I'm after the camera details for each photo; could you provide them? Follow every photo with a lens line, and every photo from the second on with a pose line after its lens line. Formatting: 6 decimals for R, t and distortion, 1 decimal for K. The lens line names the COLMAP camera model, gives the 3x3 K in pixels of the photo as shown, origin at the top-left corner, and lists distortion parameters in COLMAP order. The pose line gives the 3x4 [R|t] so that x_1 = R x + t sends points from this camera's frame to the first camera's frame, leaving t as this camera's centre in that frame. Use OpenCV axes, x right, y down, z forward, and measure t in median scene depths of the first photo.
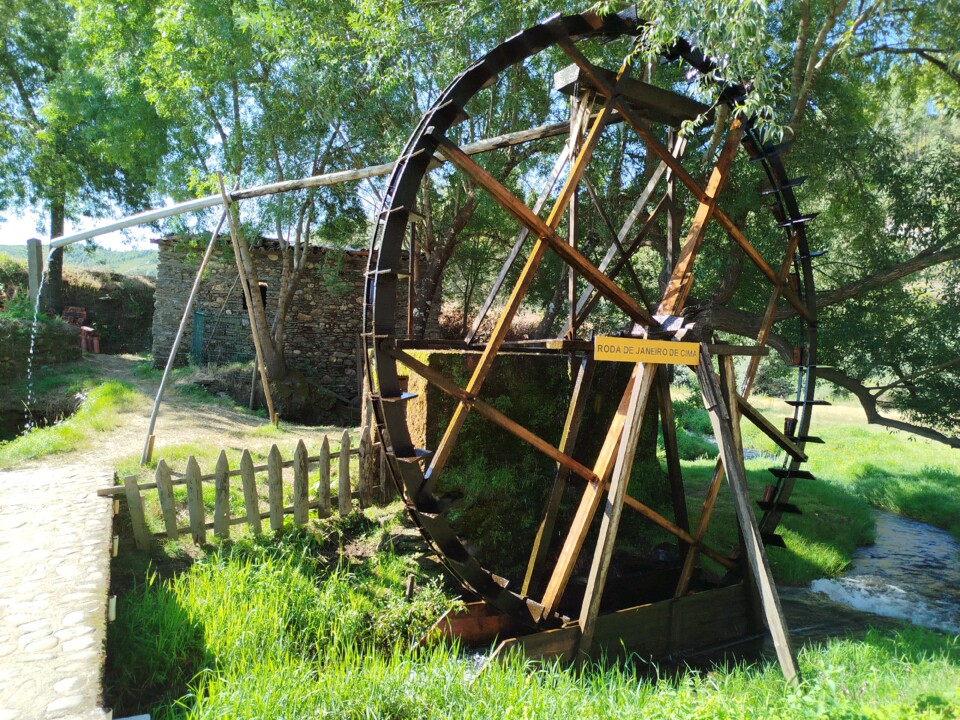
lens RADIAL K [[672.3, 0, 480.0], [0, 672.3, 360.0], [0, 0, 1]] dist [-0.002870, 0.002488]
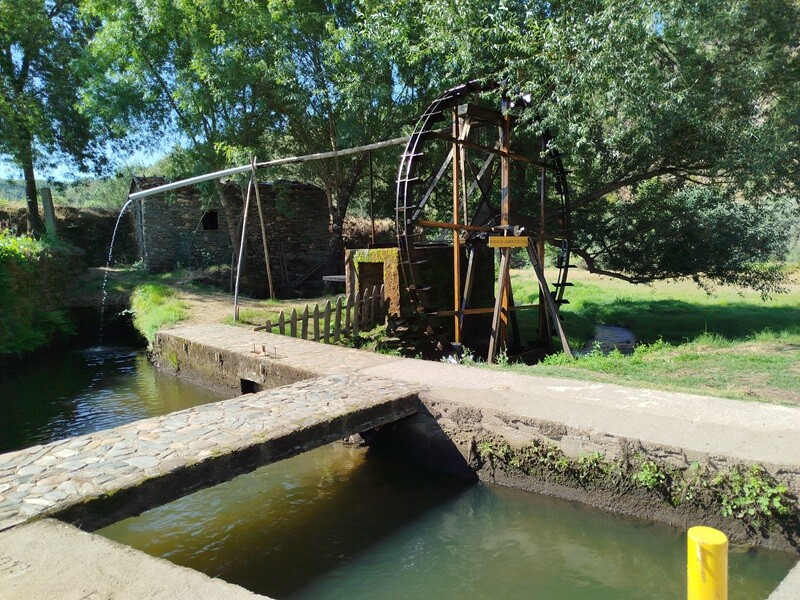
lens RADIAL K [[554.7, 0, 400.0], [0, 554.7, 300.0], [0, 0, 1]] dist [0.065851, 0.000620]
pose [[0.971723, -0.084846, 0.220353, -0.366509], [0.066444, 0.993756, 0.089634, -0.007058], [-0.226583, -0.072458, 0.971293, -0.510567]]
